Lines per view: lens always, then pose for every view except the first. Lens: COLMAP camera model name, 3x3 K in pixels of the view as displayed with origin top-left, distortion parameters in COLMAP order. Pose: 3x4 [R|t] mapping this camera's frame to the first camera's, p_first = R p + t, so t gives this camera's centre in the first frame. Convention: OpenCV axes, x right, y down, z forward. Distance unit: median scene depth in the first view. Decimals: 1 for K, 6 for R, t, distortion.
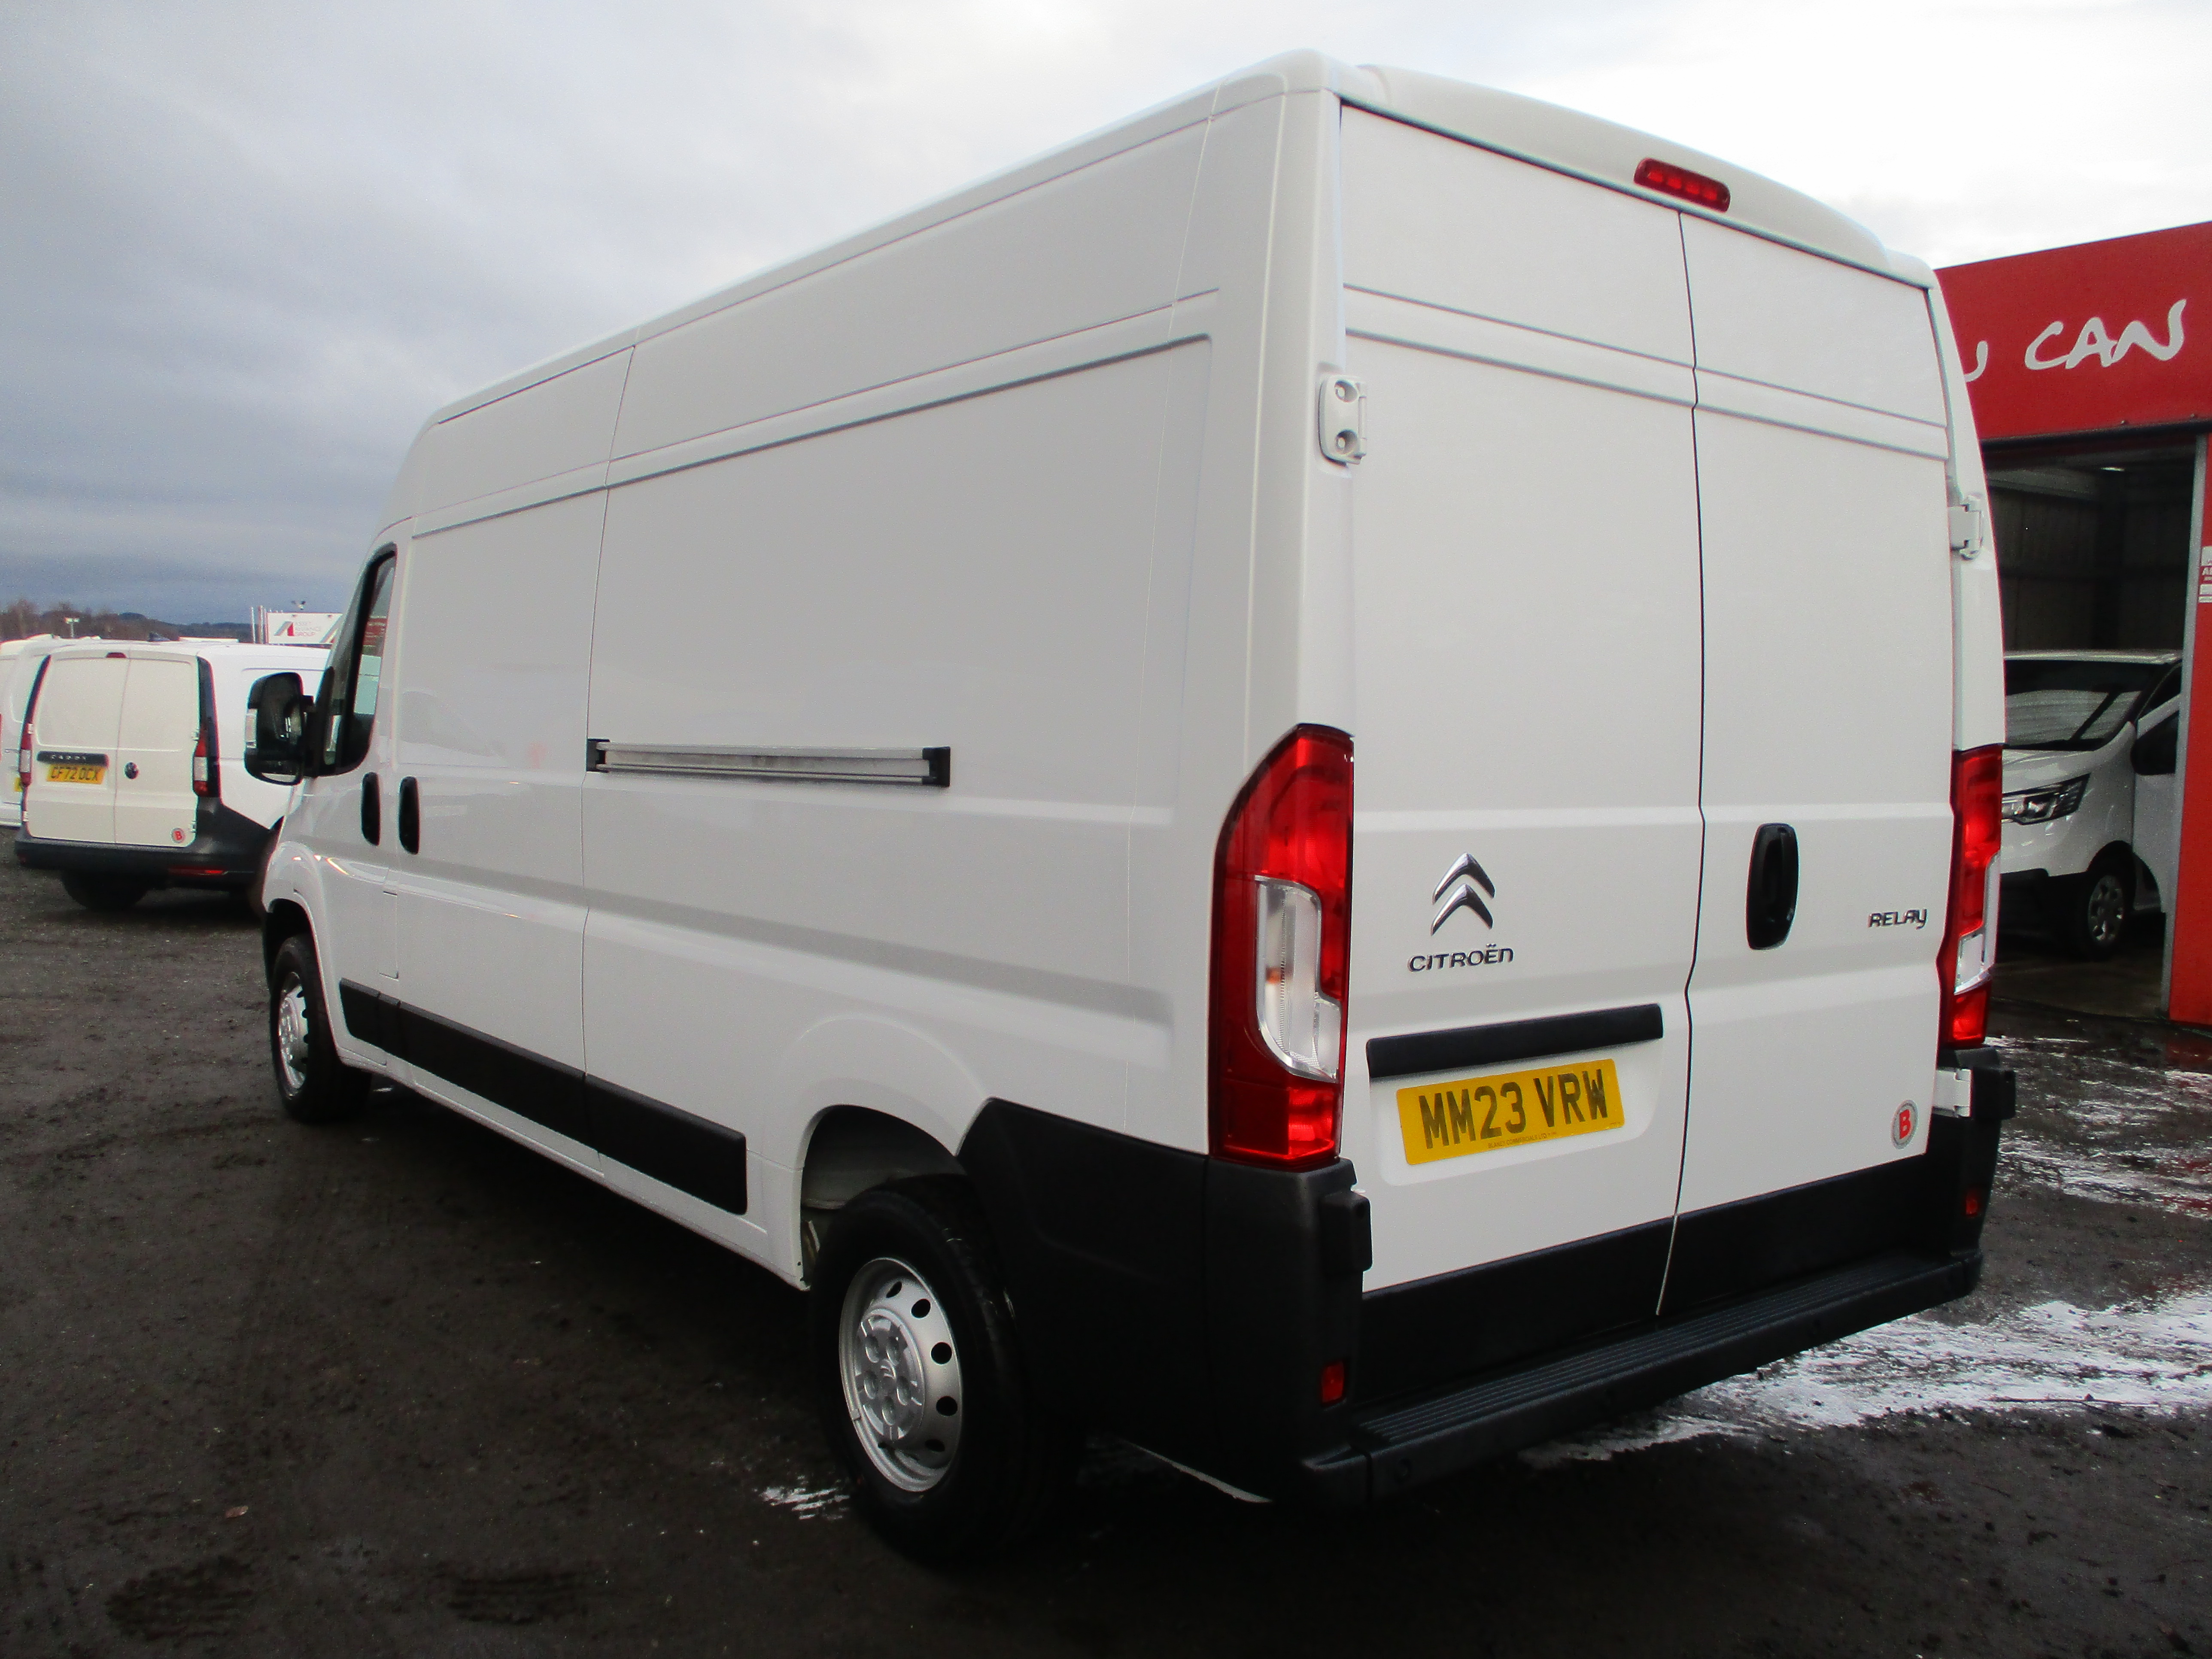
lens RADIAL K [[1825.5, 0, 1081.1], [0, 1825.5, 829.4], [0, 0, 1]] dist [-0.021831, 0.010963]
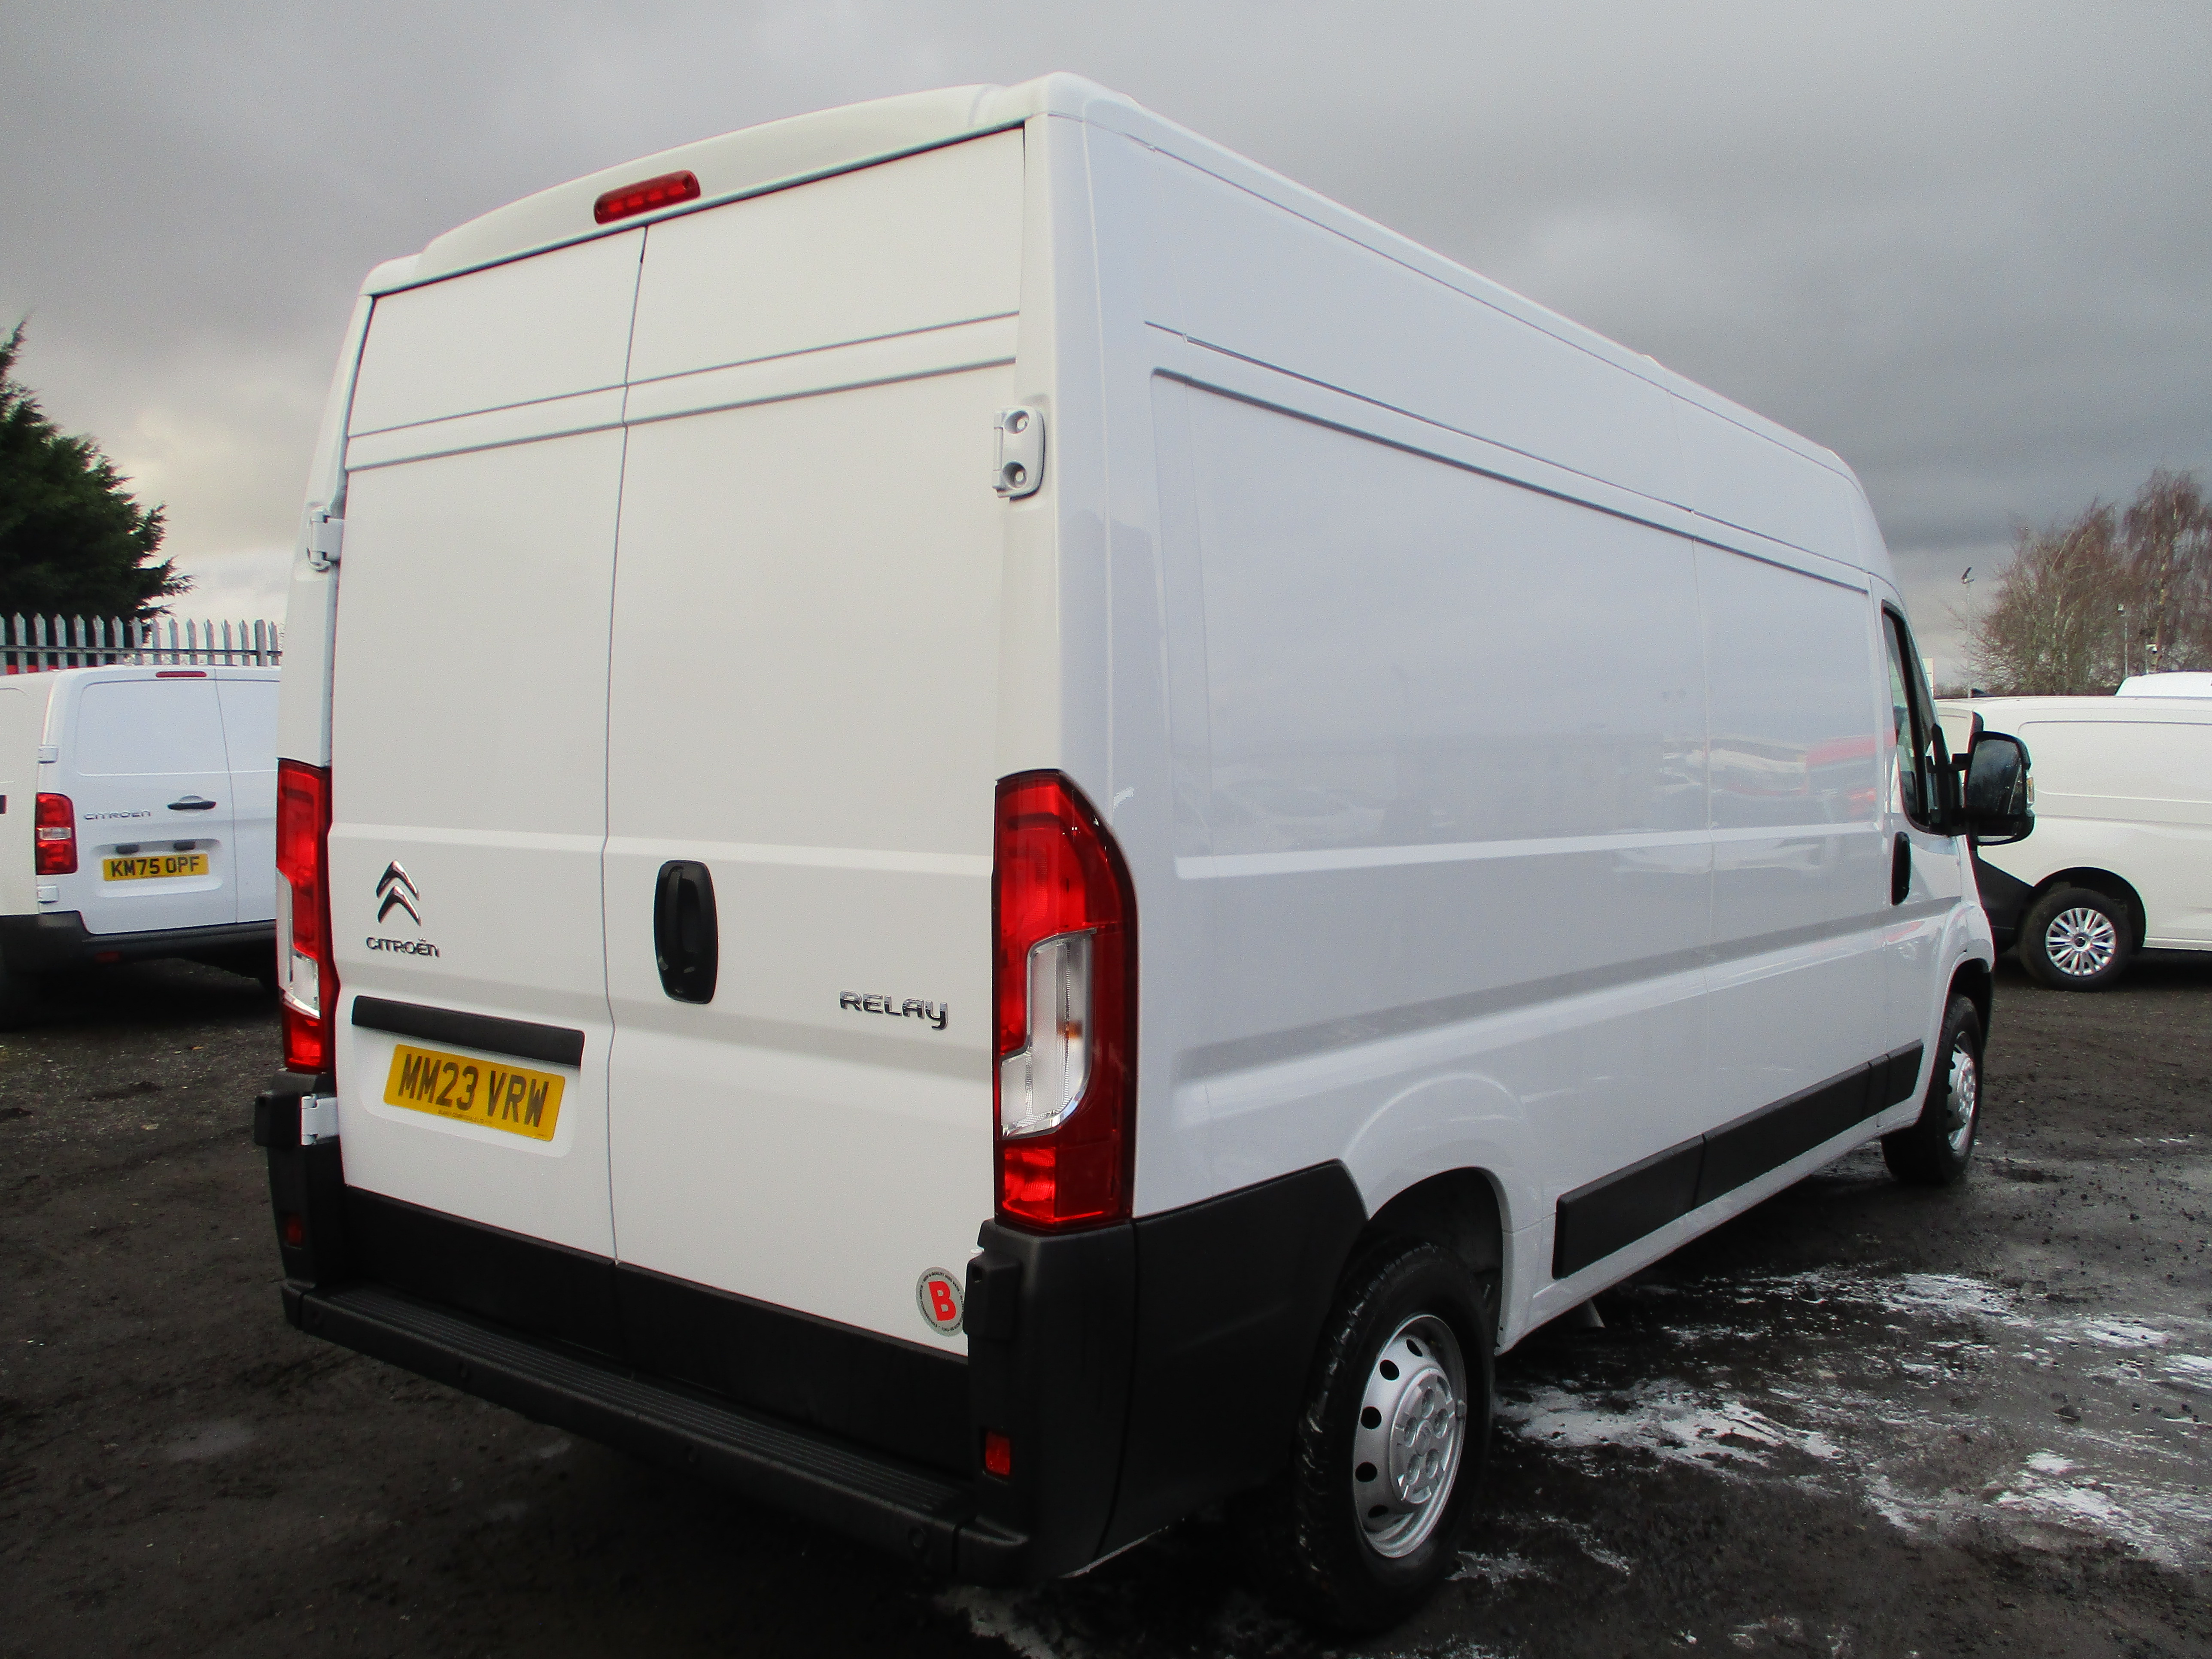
lens RADIAL K [[1825.5, 0, 1081.1], [0, 1825.5, 829.4], [0, 0, 1]] dist [-0.021831, 0.010963]
pose [[0.255593, 0.021656, -0.966542, 1.369295], [-0.052721, 0.998574, 0.008432, -0.038705], [0.965346, 0.048802, 0.256370, 1.015245]]
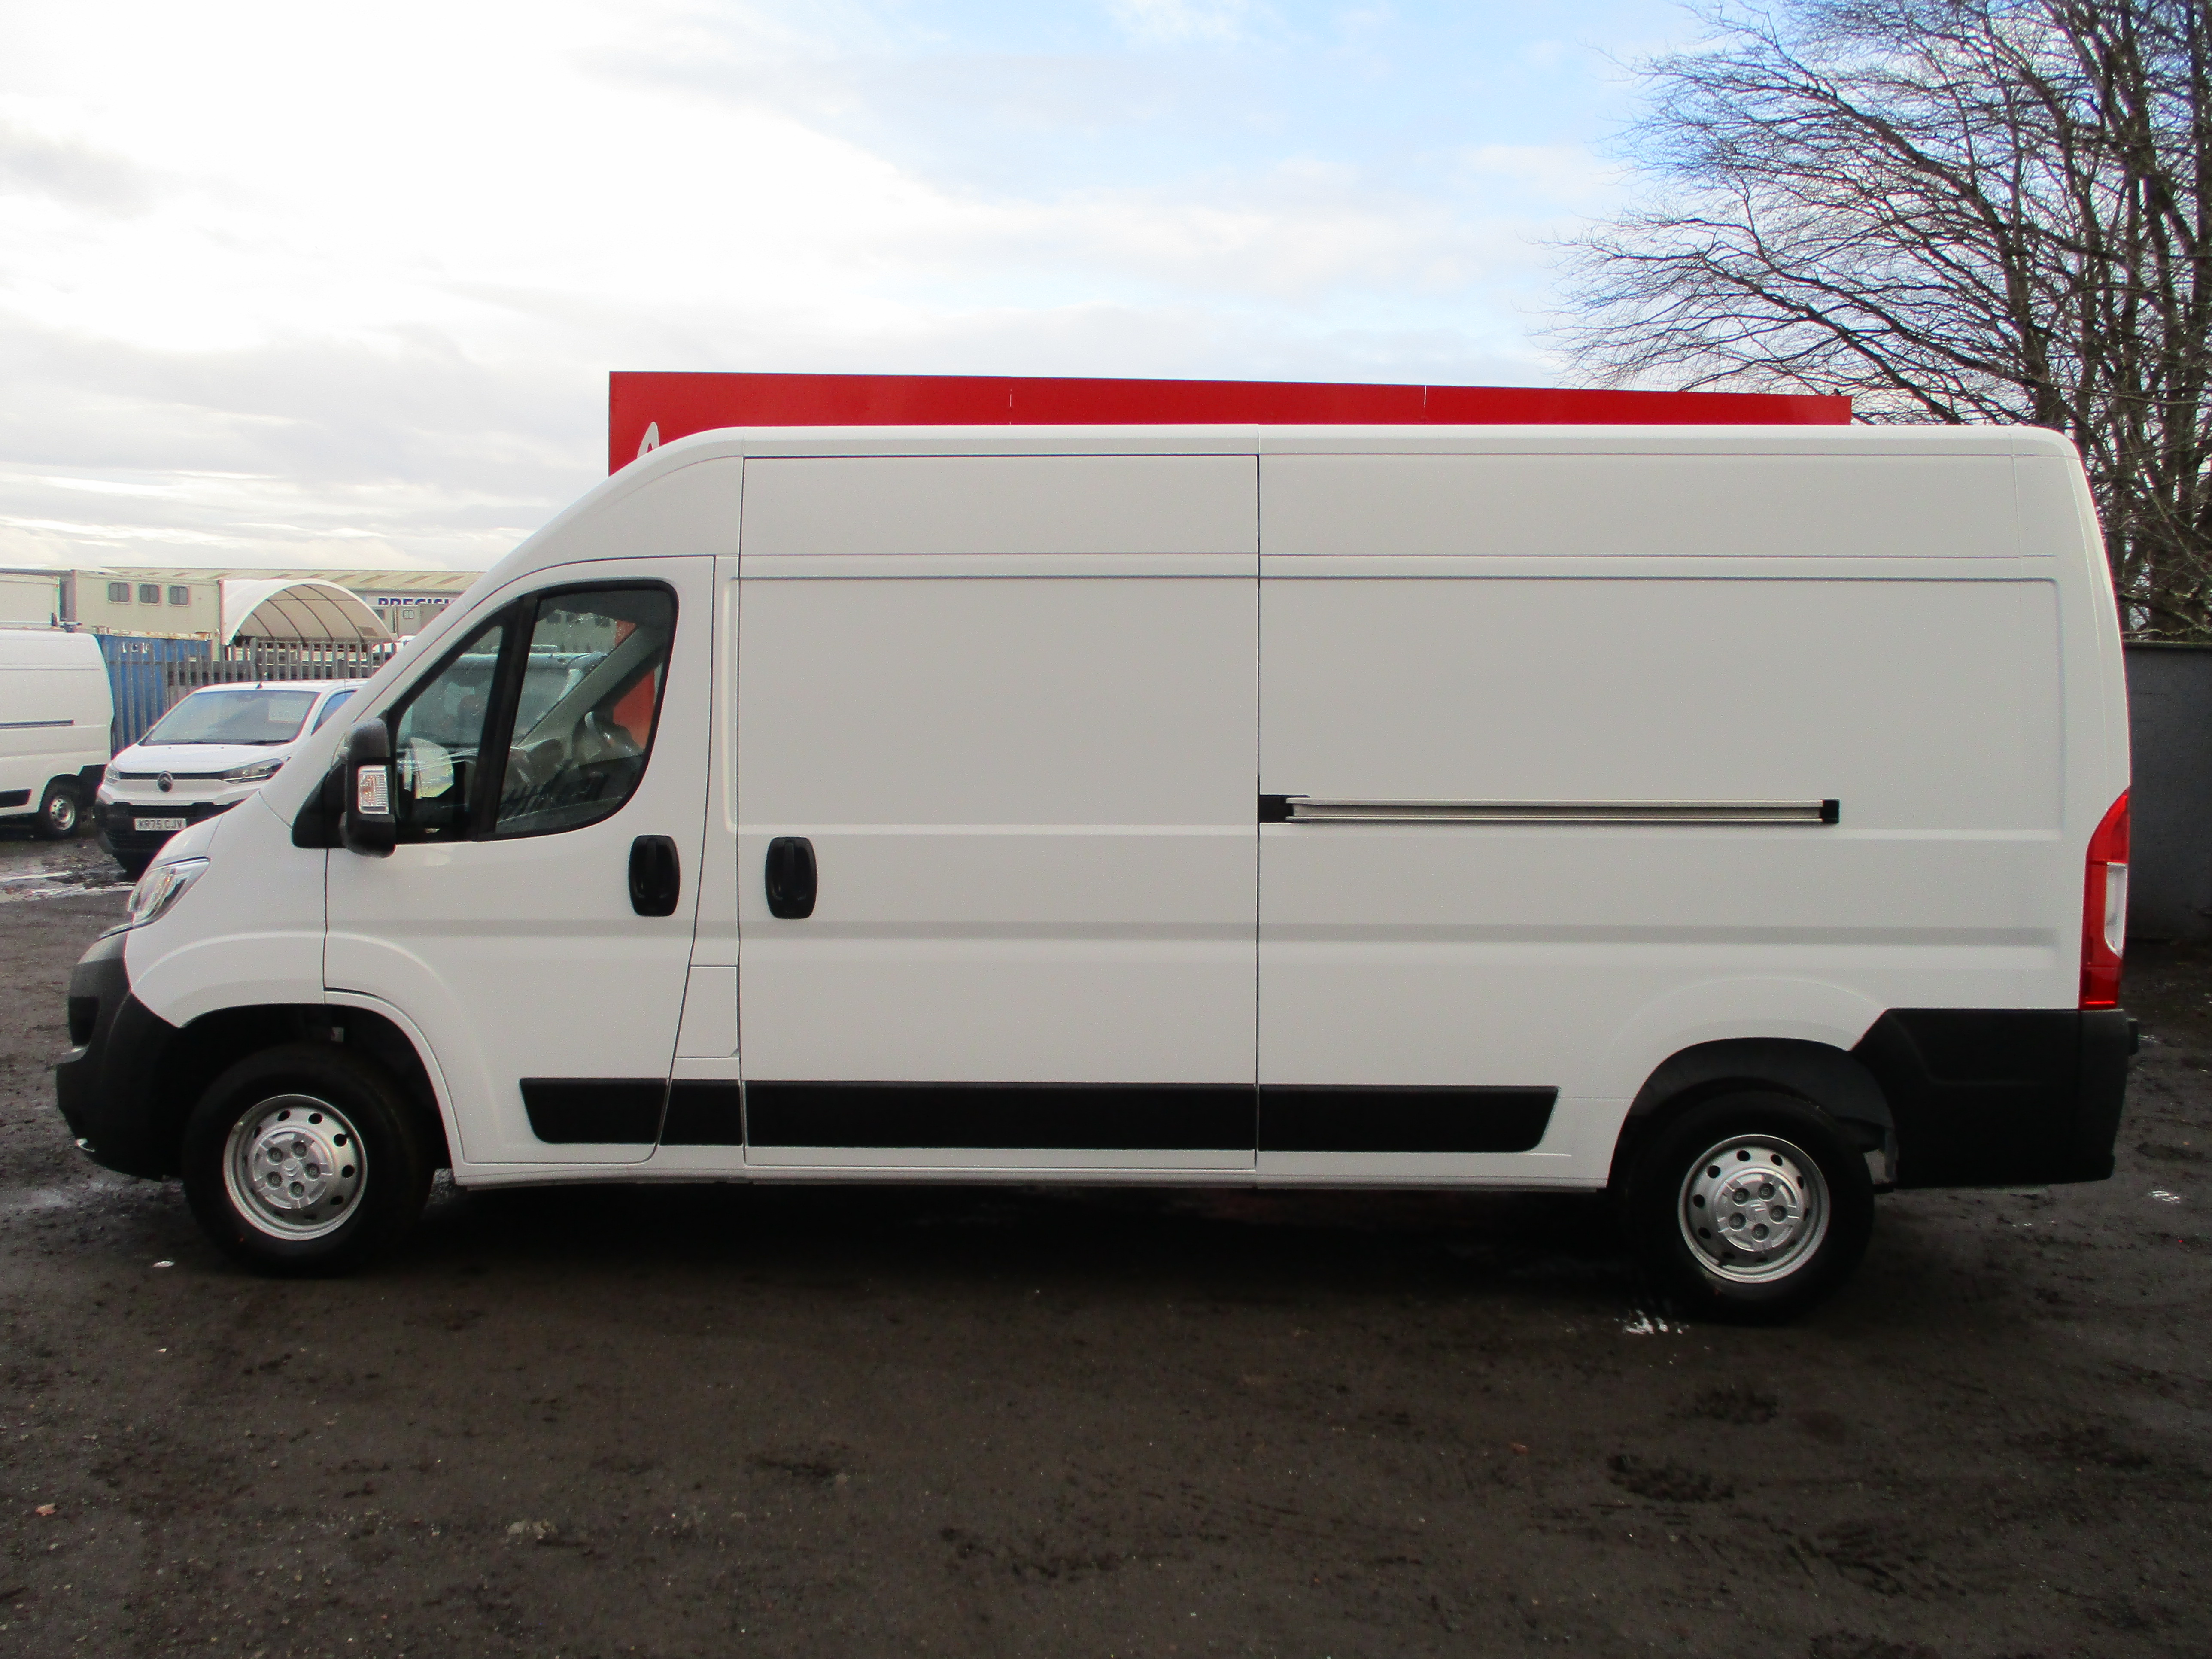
lens RADIAL K [[1825.5, 0, 1081.1], [0, 1825.5, 829.4], [0, 0, 1]] dist [-0.021831, 0.010963]
pose [[0.627836, -0.042371, 0.777191, -1.756848], [0.041038, 0.998930, 0.021308, -0.080924], [-0.777263, 0.018517, 0.628903, 0.510731]]
